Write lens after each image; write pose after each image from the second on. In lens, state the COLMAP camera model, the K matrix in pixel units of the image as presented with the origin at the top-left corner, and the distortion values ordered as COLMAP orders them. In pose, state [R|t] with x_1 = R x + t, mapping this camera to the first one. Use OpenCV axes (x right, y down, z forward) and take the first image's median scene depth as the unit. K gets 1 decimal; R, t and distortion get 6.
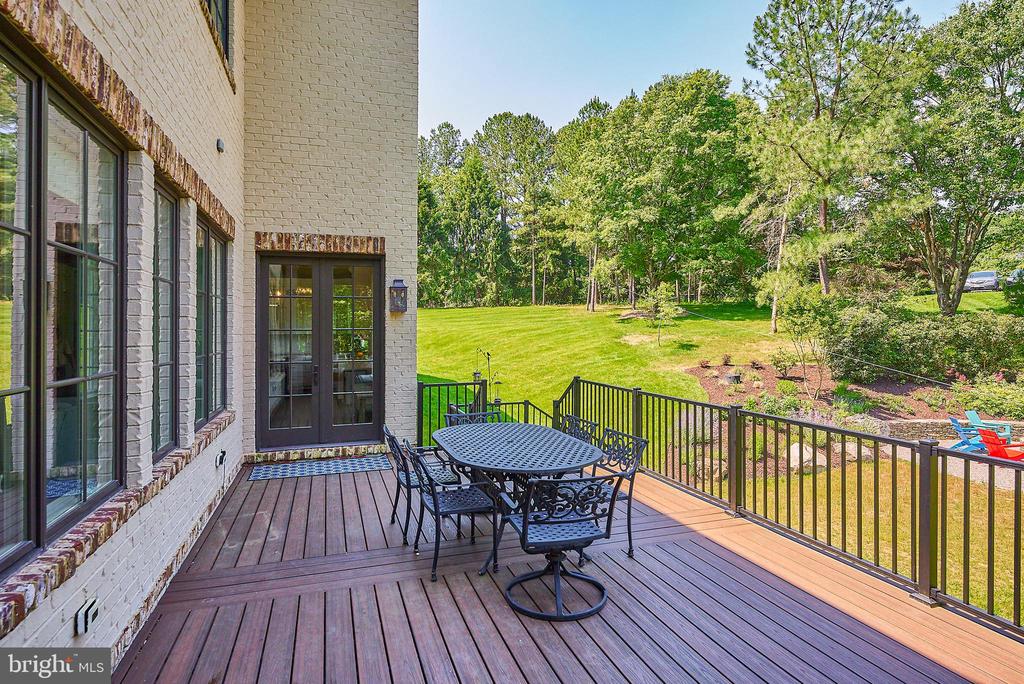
lens RADIAL K [[582.3, 0, 512.0], [0, 582.3, 342.0], [0, 0, 1]] dist [0.000656, 0.000130]
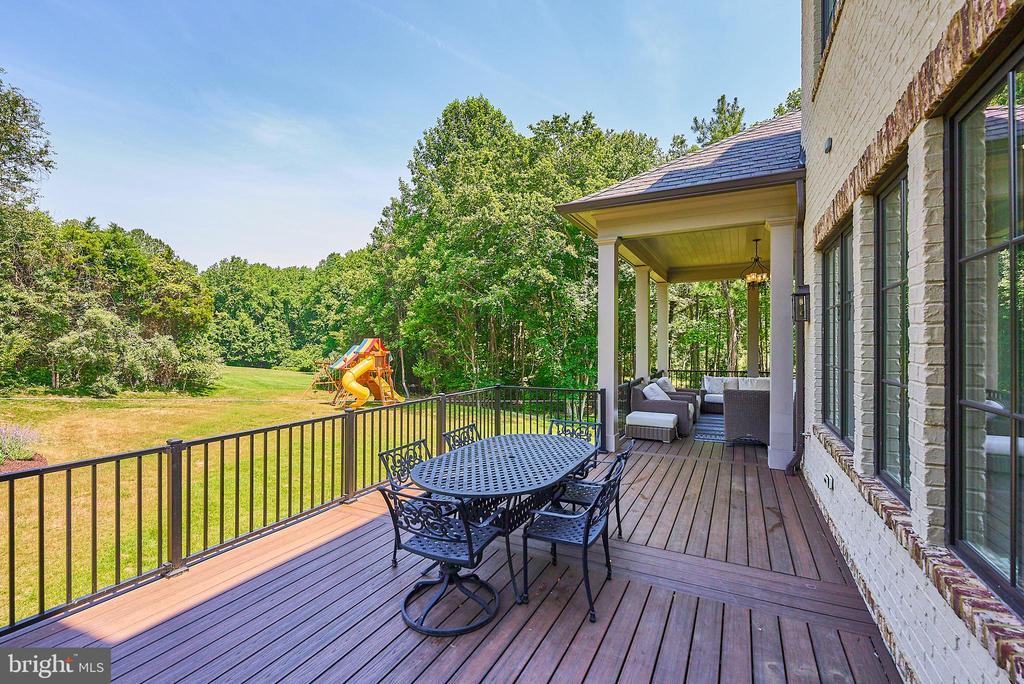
lens RADIAL K [[442.5, 0, 512.0], [0, 442.5, 342.0], [0, 0, 1]] dist [-0.000145, -0.000062]
pose [[-0.708716, 0.011356, 0.705402, -0.521642], [0.019429, 0.999805, 0.003424, -0.029829], [-0.705226, 0.016132, -0.708799, 1.452357]]
